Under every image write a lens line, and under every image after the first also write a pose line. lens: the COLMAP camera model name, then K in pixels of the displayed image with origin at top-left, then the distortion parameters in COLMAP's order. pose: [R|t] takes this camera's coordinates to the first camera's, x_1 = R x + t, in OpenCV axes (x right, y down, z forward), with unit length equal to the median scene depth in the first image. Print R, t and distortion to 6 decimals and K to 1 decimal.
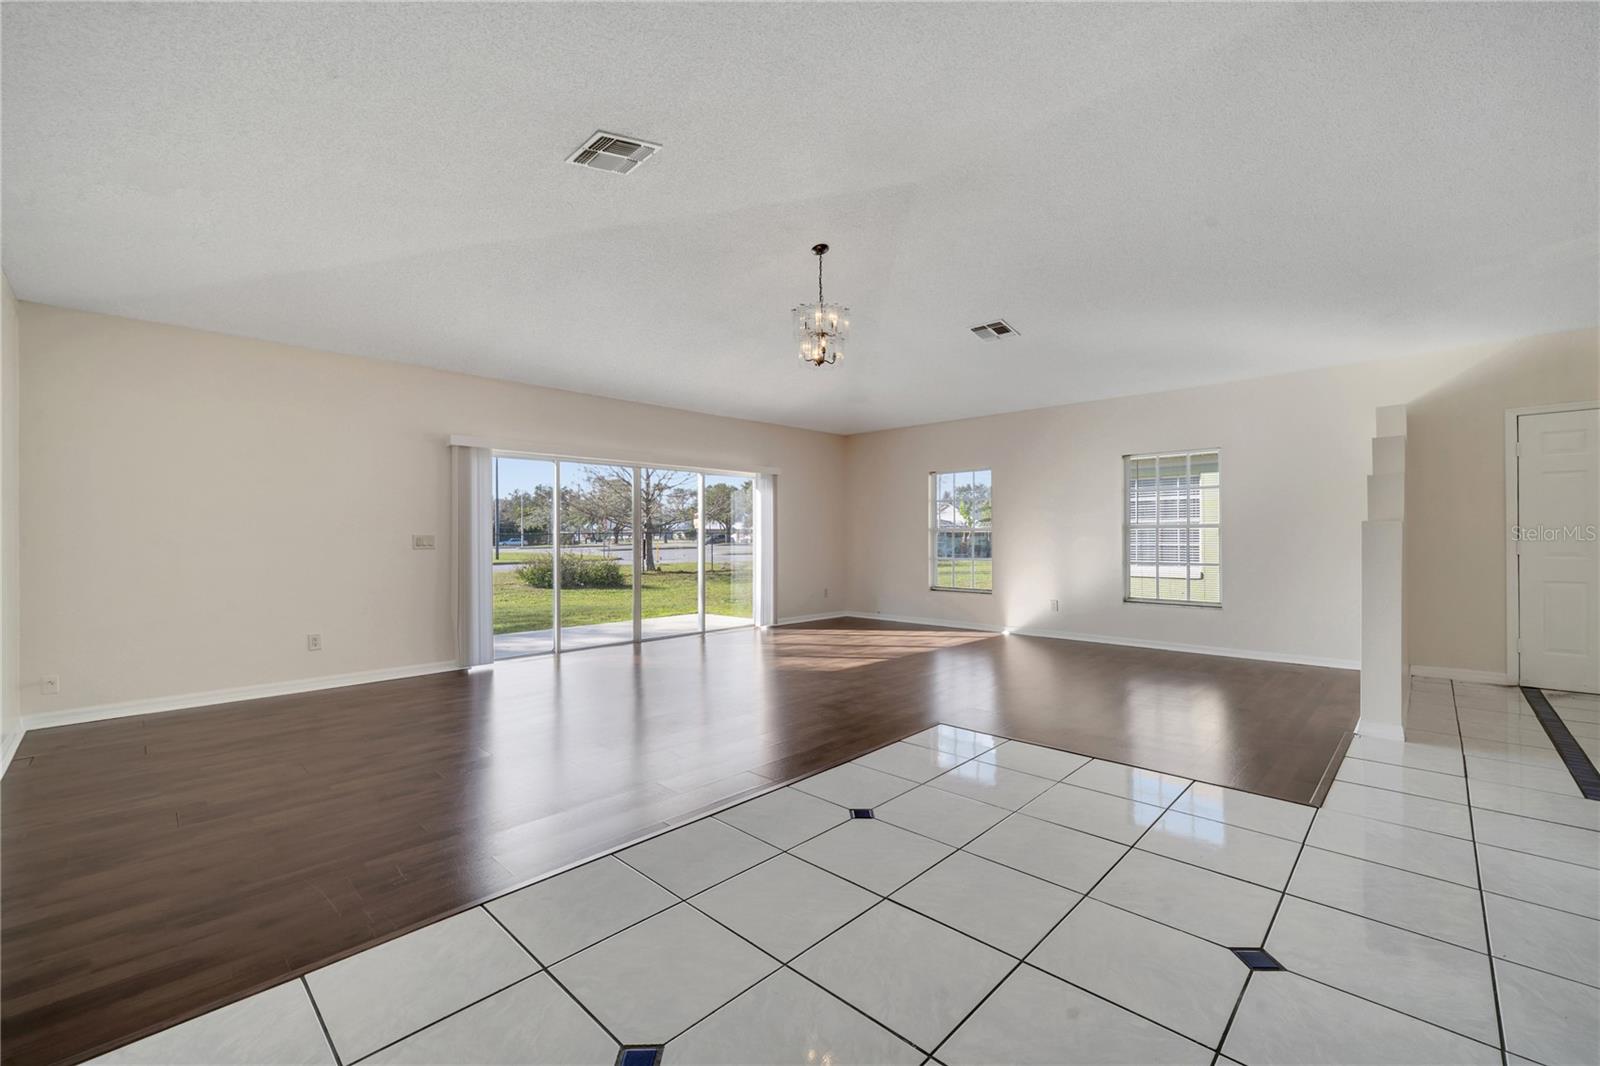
lens RADIAL K [[655.0, 0, 808.1], [0, 655.0, 534.0], [0, 0, 1]] dist [0.001577, 0.000376]
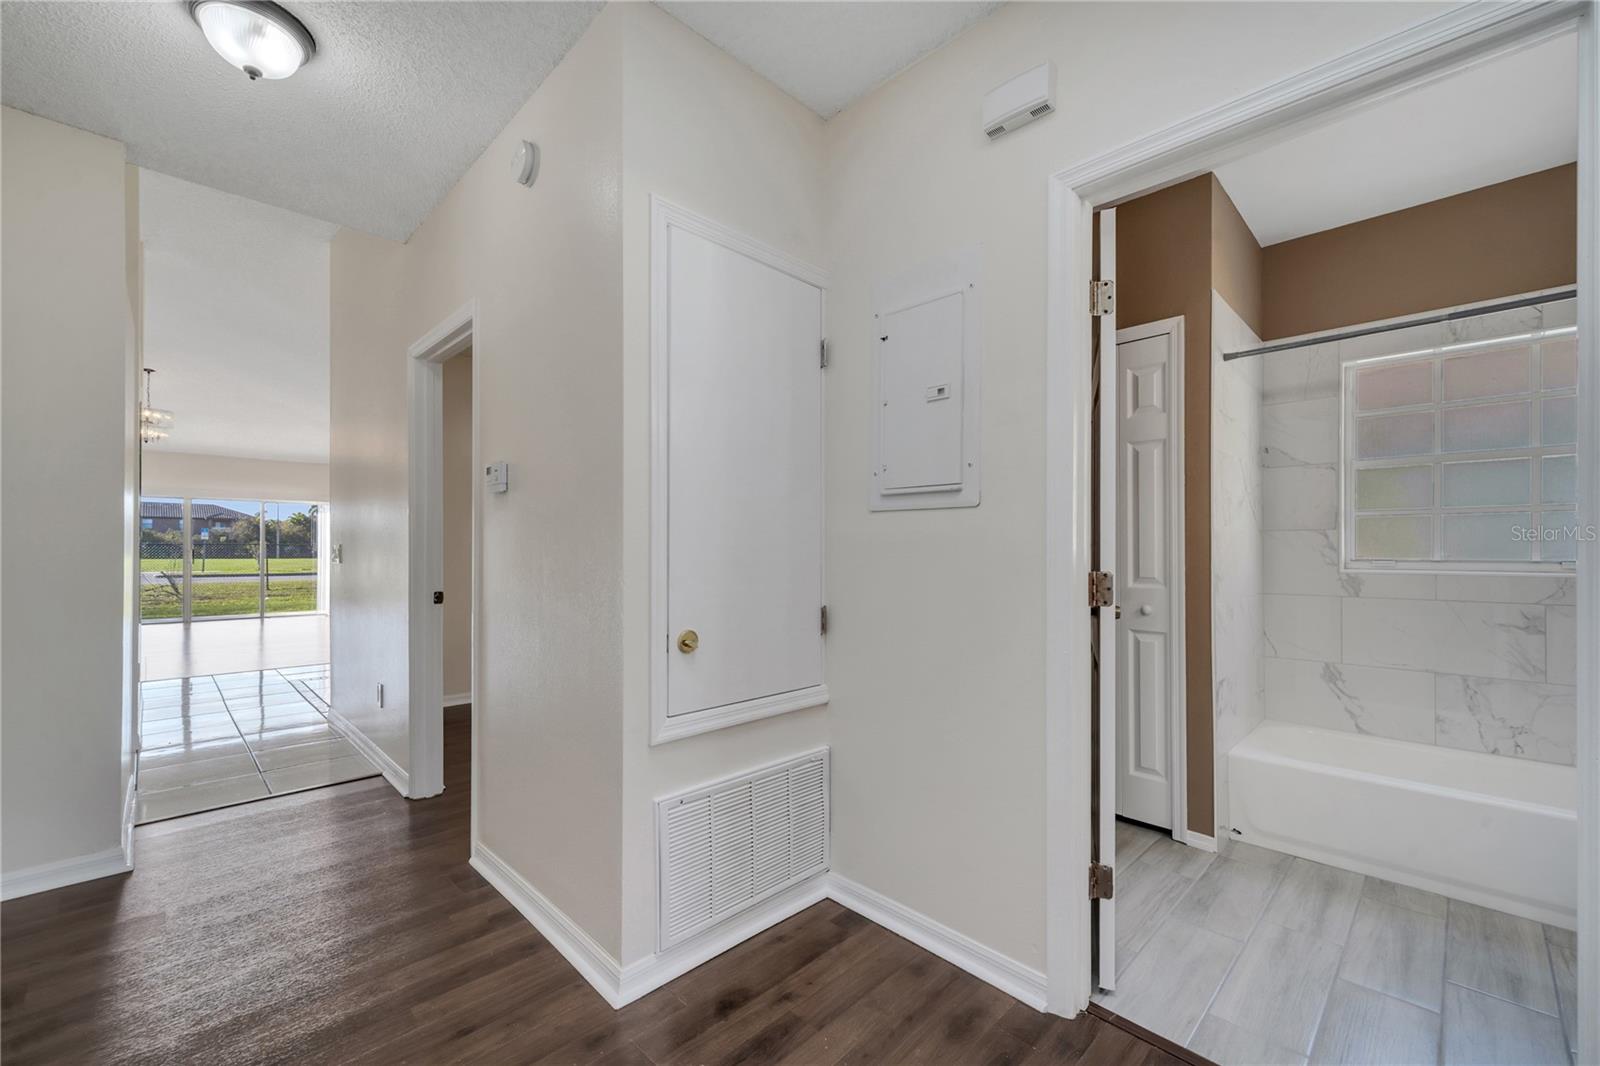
lens RADIAL K [[655.0, 0, 786.5], [0, 655.0, 545.7], [0, 0, 1]] dist [0.001577, 0.000376]
pose [[0.999236, 0.009300, -0.037963, 1.374997], [-0.009197, 0.999954, 0.002885, -0.021324], [0.037988, -0.002533, 0.999275, -0.469215]]
